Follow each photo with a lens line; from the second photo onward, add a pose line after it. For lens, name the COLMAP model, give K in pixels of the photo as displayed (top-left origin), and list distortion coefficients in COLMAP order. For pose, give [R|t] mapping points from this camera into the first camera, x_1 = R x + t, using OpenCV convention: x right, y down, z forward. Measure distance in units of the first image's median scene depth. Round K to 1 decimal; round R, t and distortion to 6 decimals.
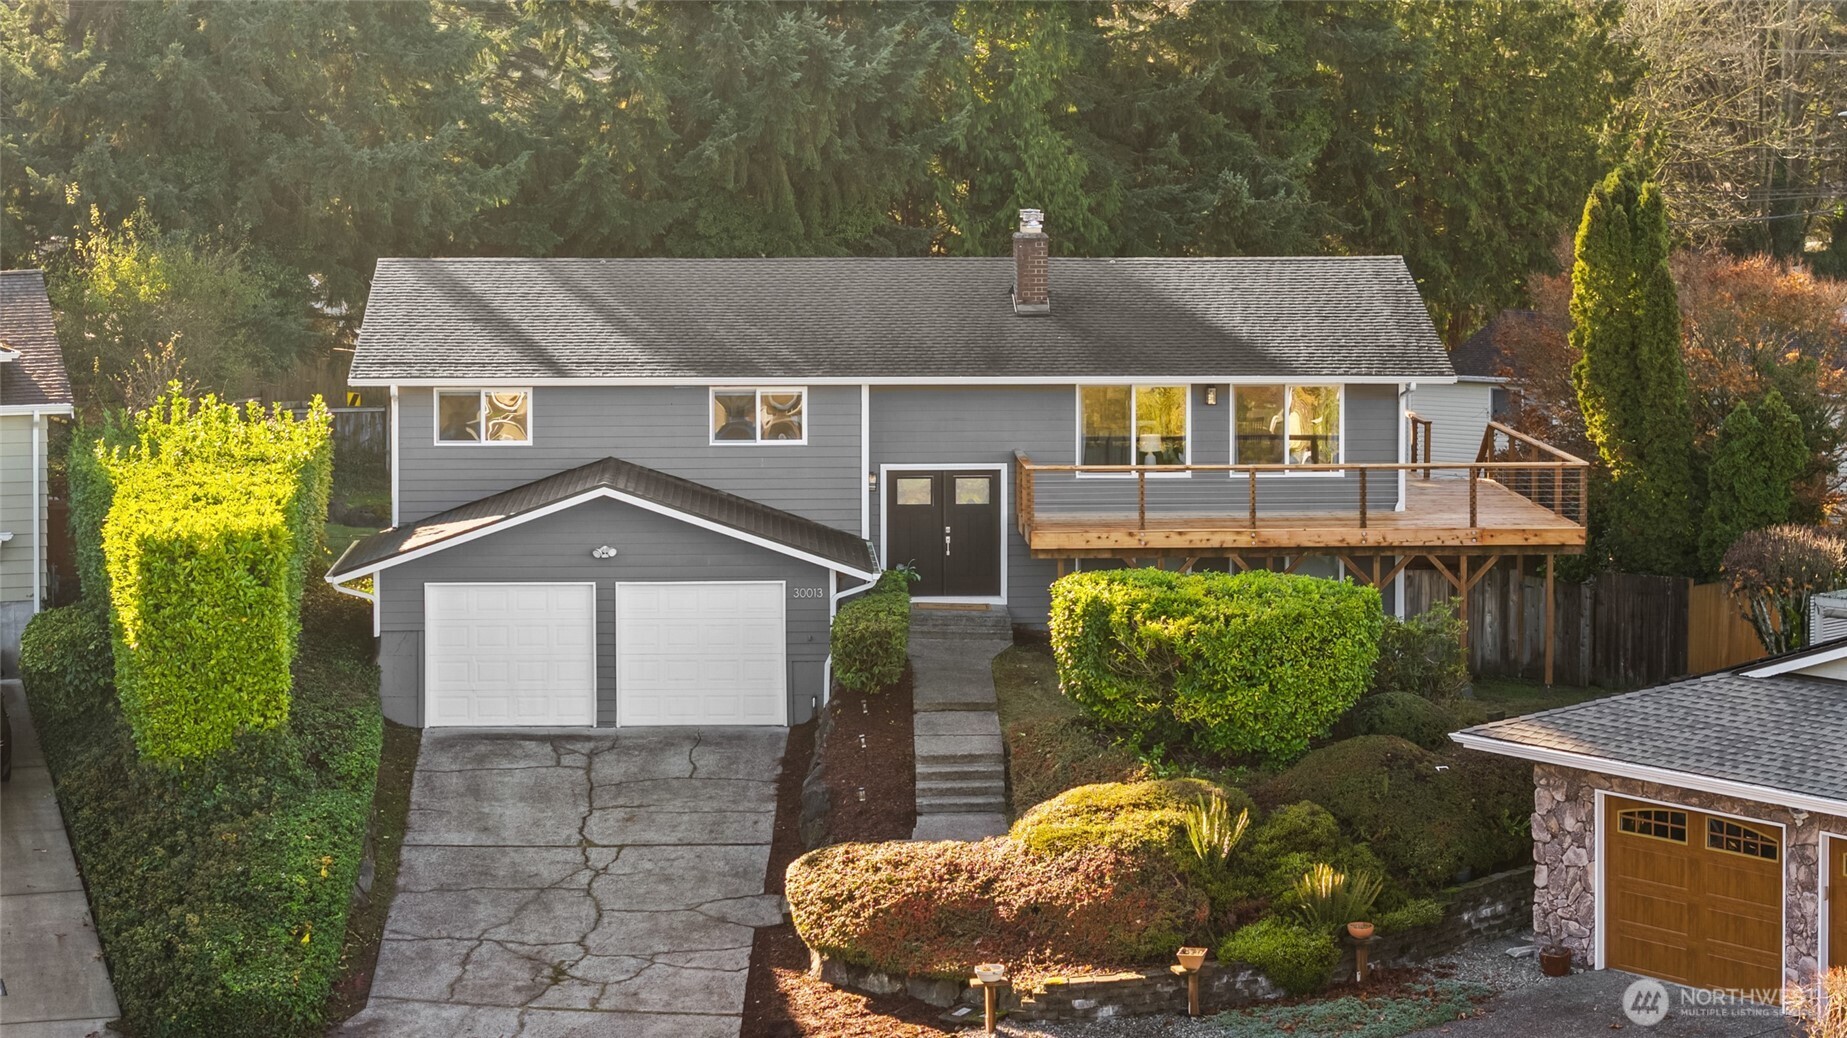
lens RADIAL K [[3853.3, 0, 923.5], [0, 3853.3, 519.0], [0, 0, 1]] dist [-0.345088, 3.458130]
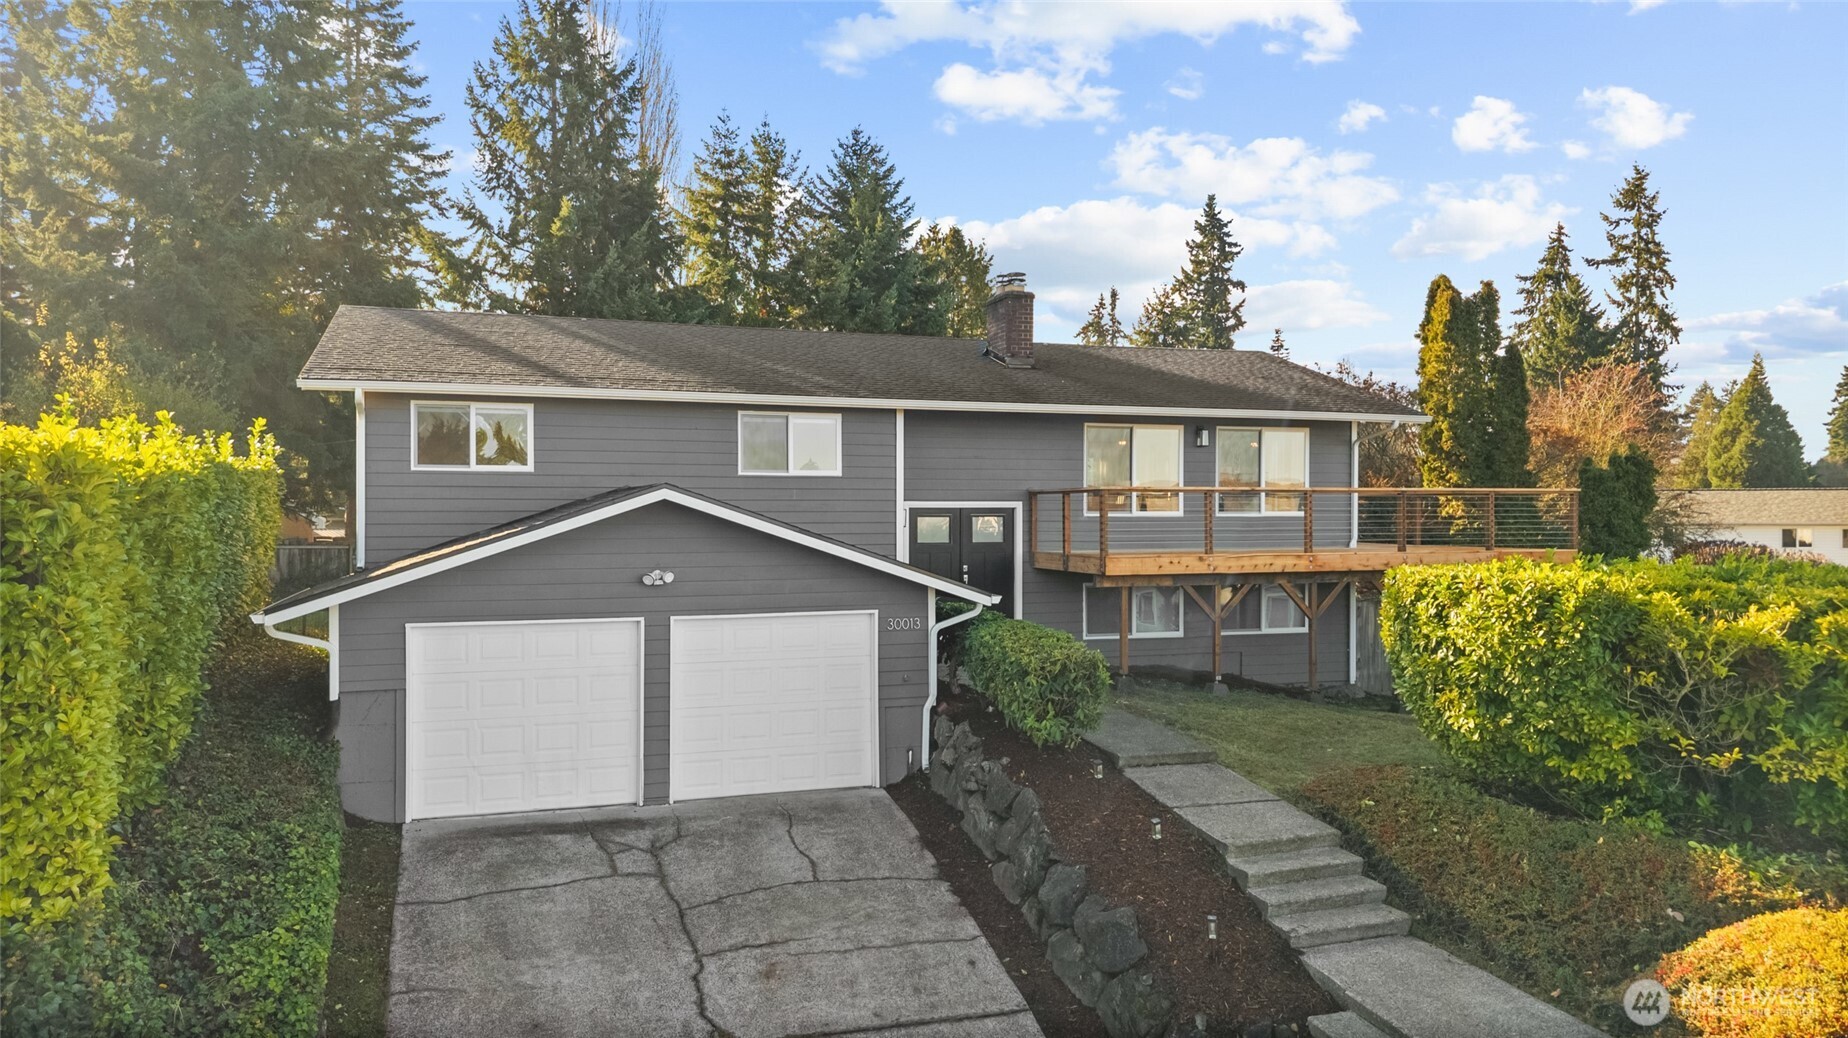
lens RADIAL K [[1301.2, 0, 924.2], [0, 1301.2, 549.4], [0, 0, 1]] dist [0.003712, -0.003477]
pose [[0.961956, -0.009589, 0.273037, -0.102911], [0.030925, 0.996783, -0.073946, 0.024035], [-0.271450, 0.079576, 0.959157, 0.735275]]
